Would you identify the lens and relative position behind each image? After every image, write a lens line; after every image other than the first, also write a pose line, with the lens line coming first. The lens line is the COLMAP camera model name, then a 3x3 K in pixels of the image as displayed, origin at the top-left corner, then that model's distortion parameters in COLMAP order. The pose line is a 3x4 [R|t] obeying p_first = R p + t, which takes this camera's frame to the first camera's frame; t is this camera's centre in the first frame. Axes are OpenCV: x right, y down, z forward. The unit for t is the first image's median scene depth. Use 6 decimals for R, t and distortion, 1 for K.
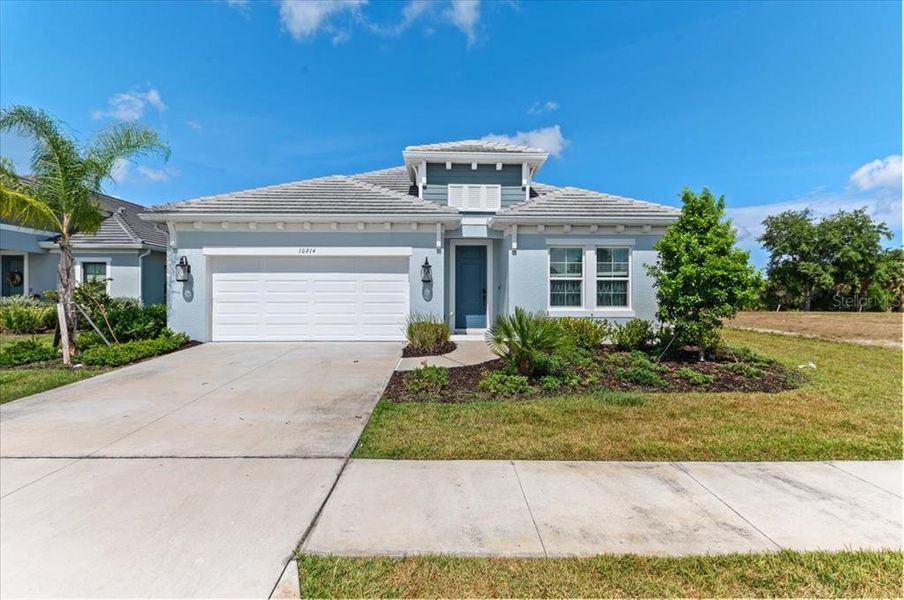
lens RADIAL K [[426.4, 0, 449.5], [0, 426.4, 291.1], [0, 0, 1]] dist [0.001116, -0.000175]
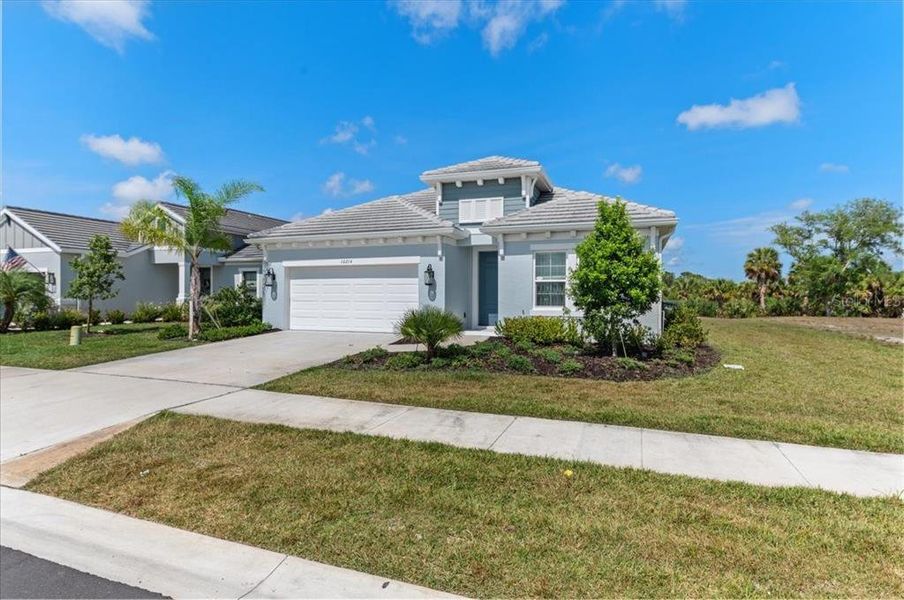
lens RADIAL K [[457.9, 0, 456.3], [0, 457.9, 288.6], [0, 0, 1]] dist [0.002655, 0.000519]
pose [[0.931197, -0.005054, -0.364481, 0.474758], [0.002178, 0.999963, -0.008302, 0.000066], [0.364510, 0.006937, 0.931174, -0.170594]]
